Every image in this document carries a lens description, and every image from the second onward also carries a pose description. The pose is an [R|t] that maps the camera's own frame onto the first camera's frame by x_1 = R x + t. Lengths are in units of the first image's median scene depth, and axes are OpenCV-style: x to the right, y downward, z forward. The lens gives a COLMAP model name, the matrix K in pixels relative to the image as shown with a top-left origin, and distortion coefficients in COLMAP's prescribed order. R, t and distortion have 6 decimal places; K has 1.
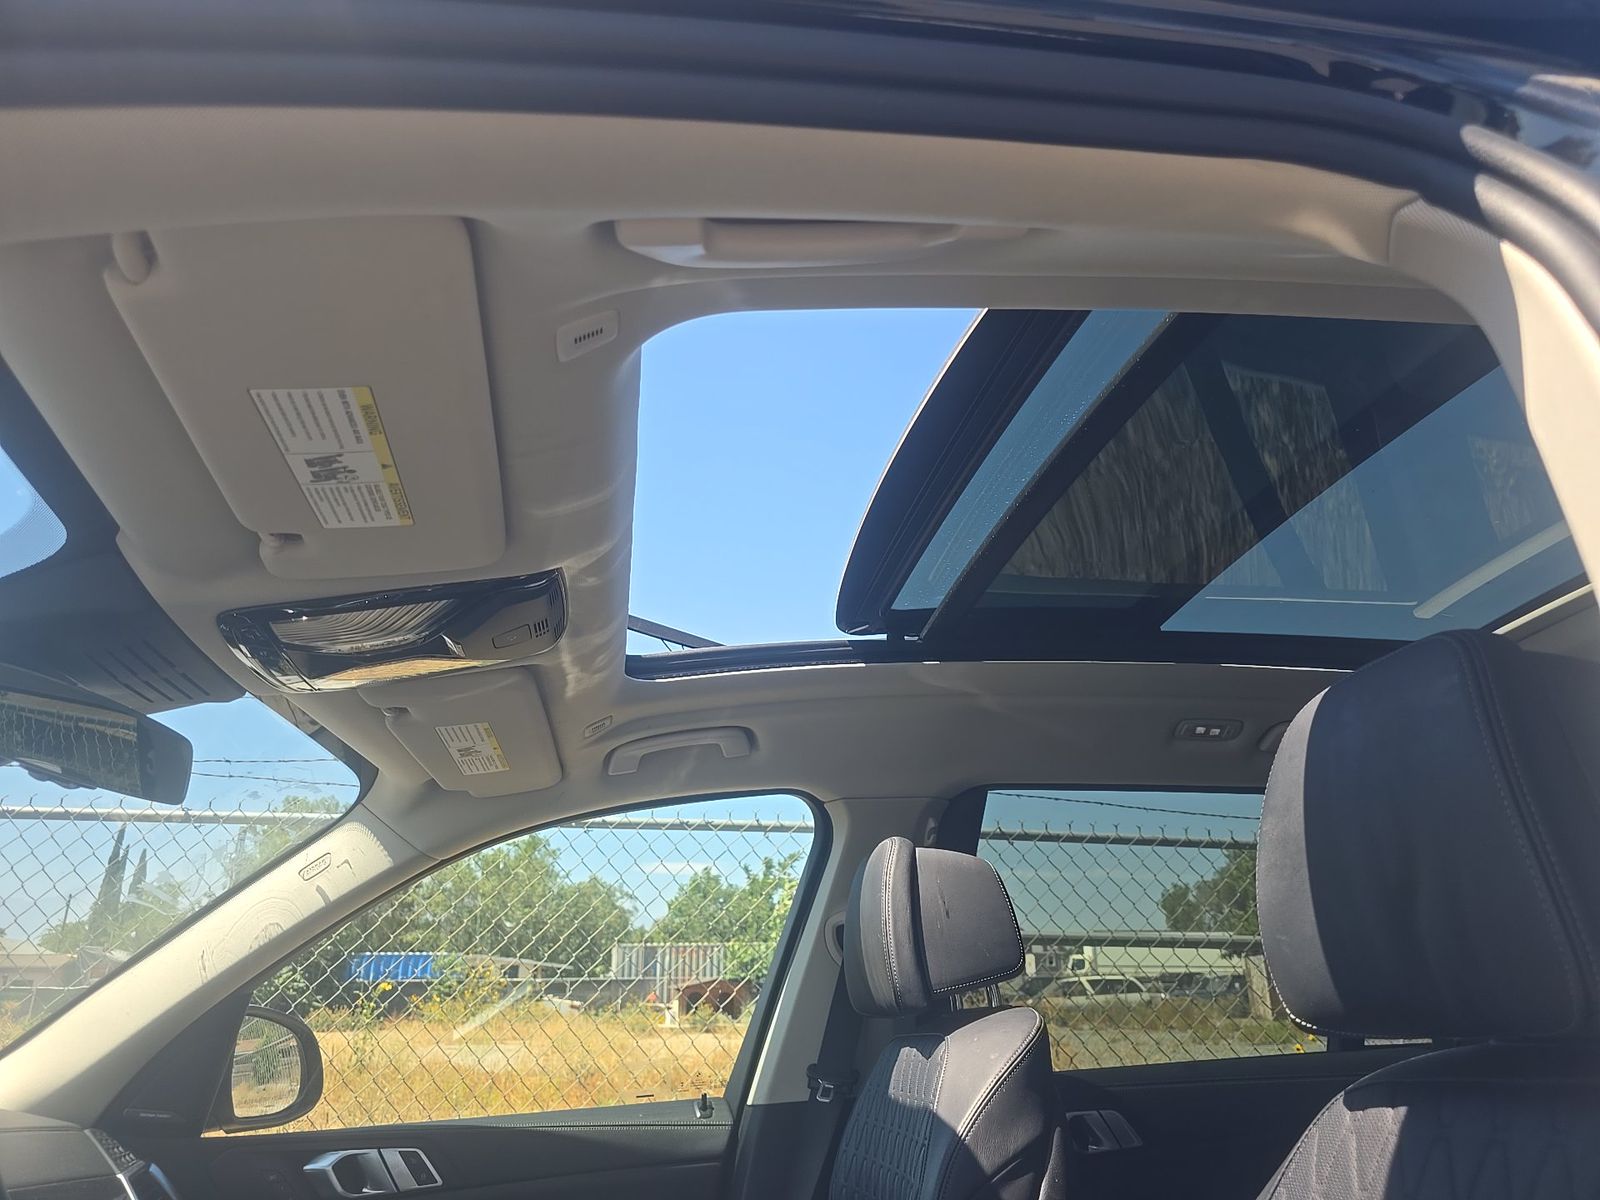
lens RADIAL K [[1084.0, 0, 803.5], [0, 1084.0, 564.0], [0, 0, 1]] dist [0.045242, -0.045119]
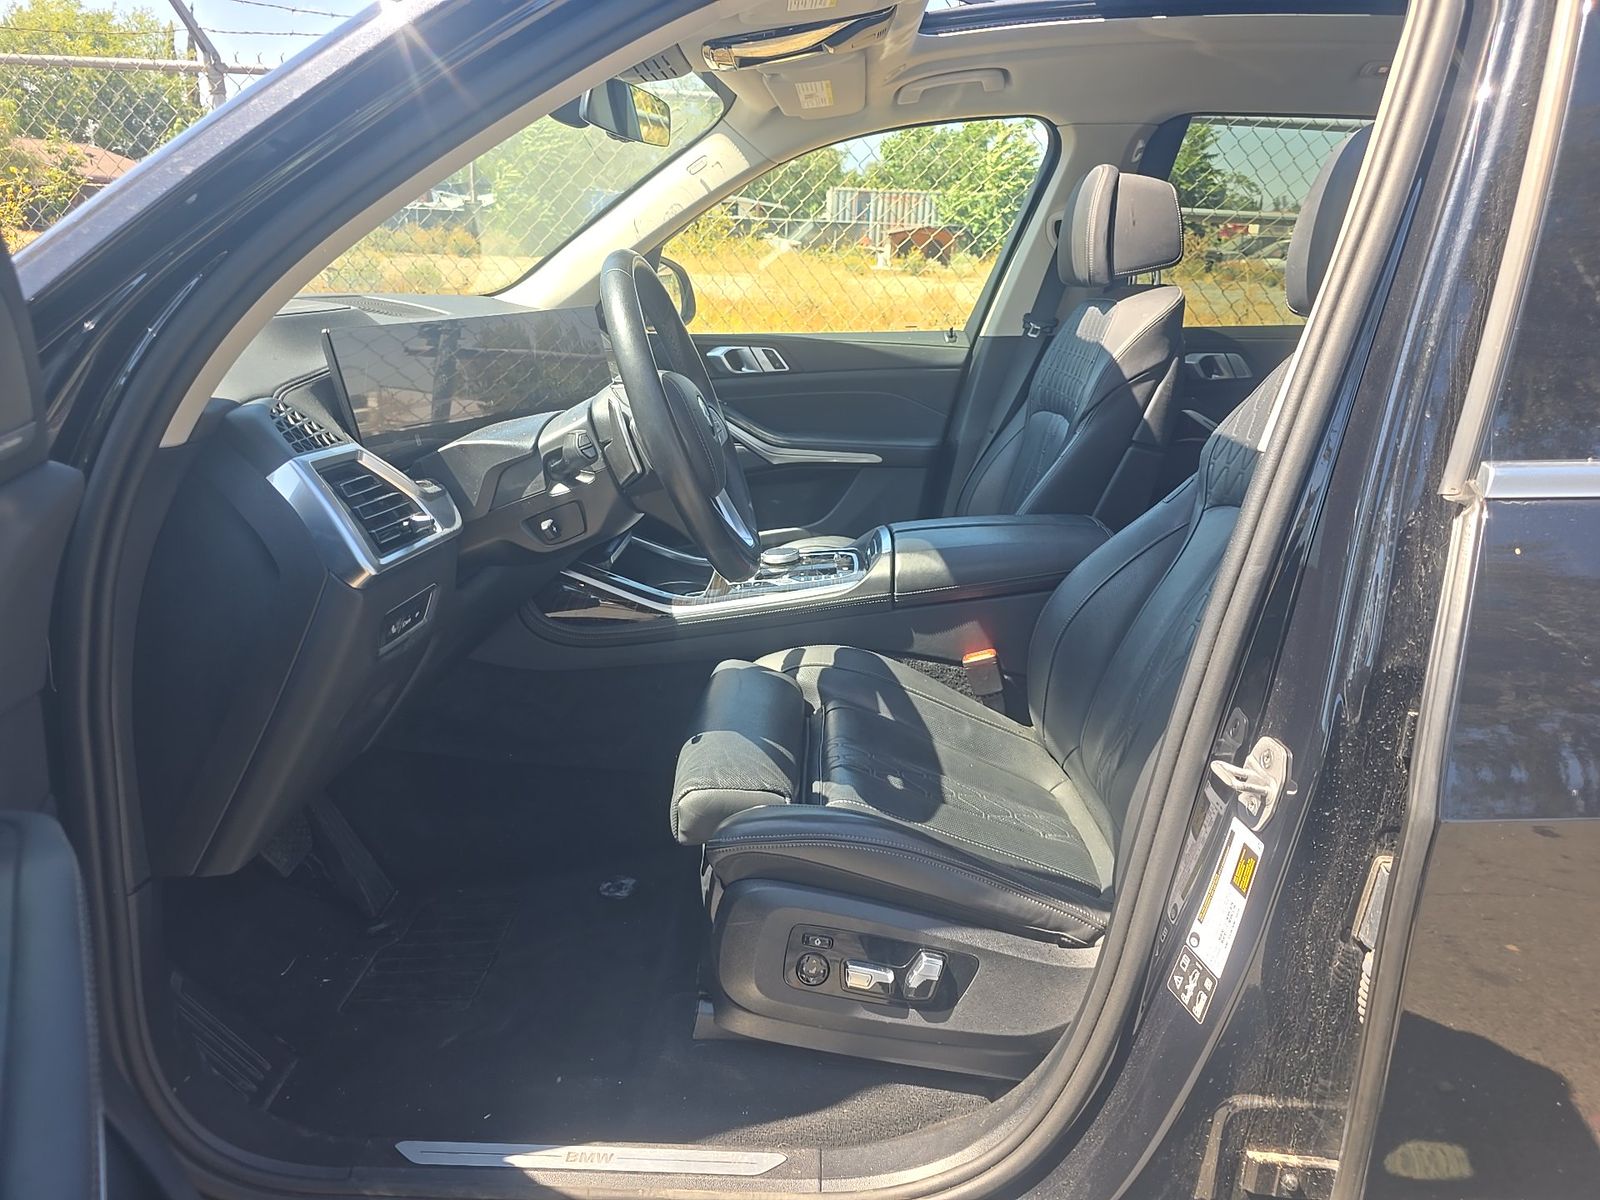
lens RADIAL K [[1078.2, 0, 810.1], [0, 1078.2, 619.6], [0, 0, 1]] dist [0.007815, -0.019150]
pose [[0.983753, 0.098349, -0.150192, -0.021918], [0.024118, 0.756613, 0.653418, -0.195124], [0.177900, -0.646424, 0.741948, -0.415821]]
